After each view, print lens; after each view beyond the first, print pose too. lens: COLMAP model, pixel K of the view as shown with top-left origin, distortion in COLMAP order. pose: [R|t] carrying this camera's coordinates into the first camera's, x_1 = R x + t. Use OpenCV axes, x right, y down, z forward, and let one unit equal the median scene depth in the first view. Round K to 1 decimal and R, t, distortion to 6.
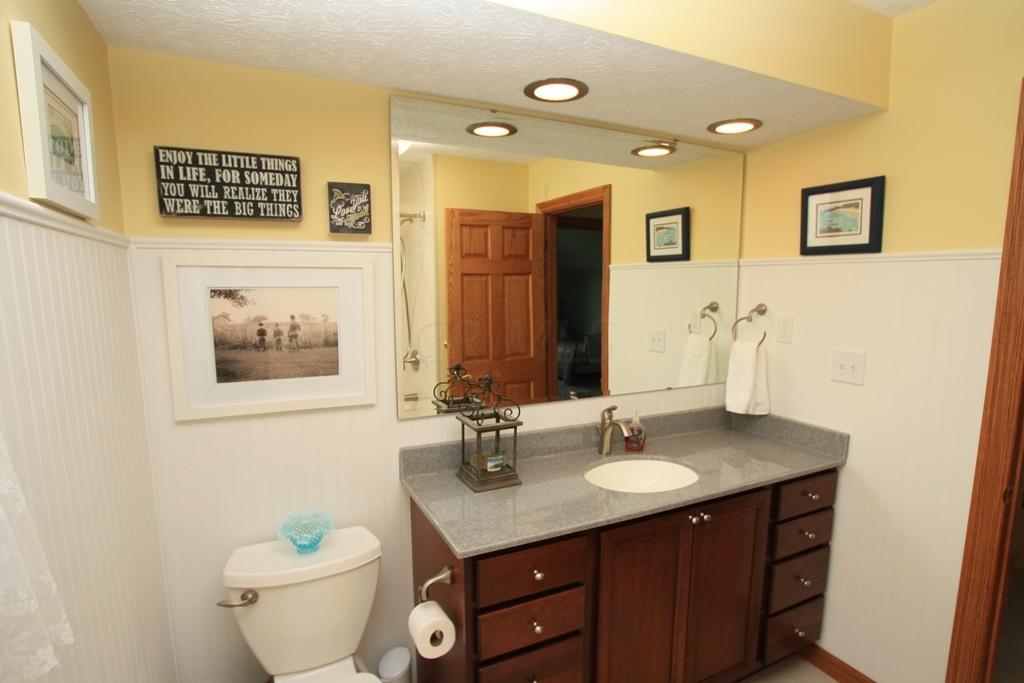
lens RADIAL K [[571.8, 0, 523.7], [0, 571.8, 362.1], [0, 0, 1]] dist [-0.070866, 0.037261]
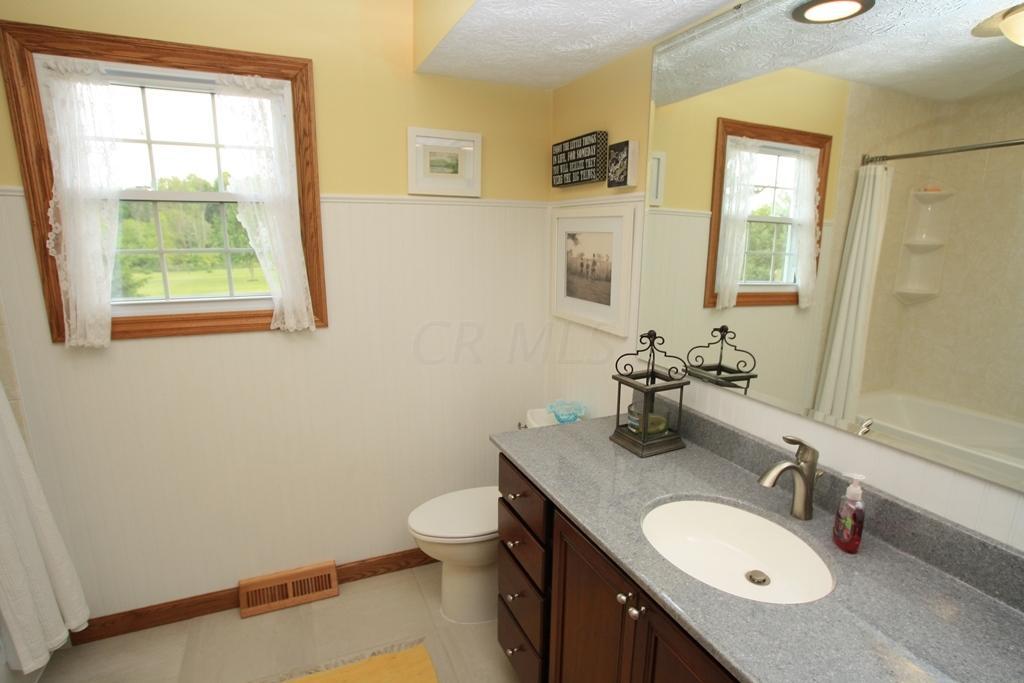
lens RADIAL K [[571.8, 0, 523.7], [0, 571.8, 362.1], [0, 0, 1]] dist [-0.070866, 0.037261]
pose [[-0.090480, 0.208884, -0.973746, 0.985471], [-0.160331, 0.961947, 0.221250, -0.111449], [0.982908, 0.176141, -0.053546, 0.985459]]
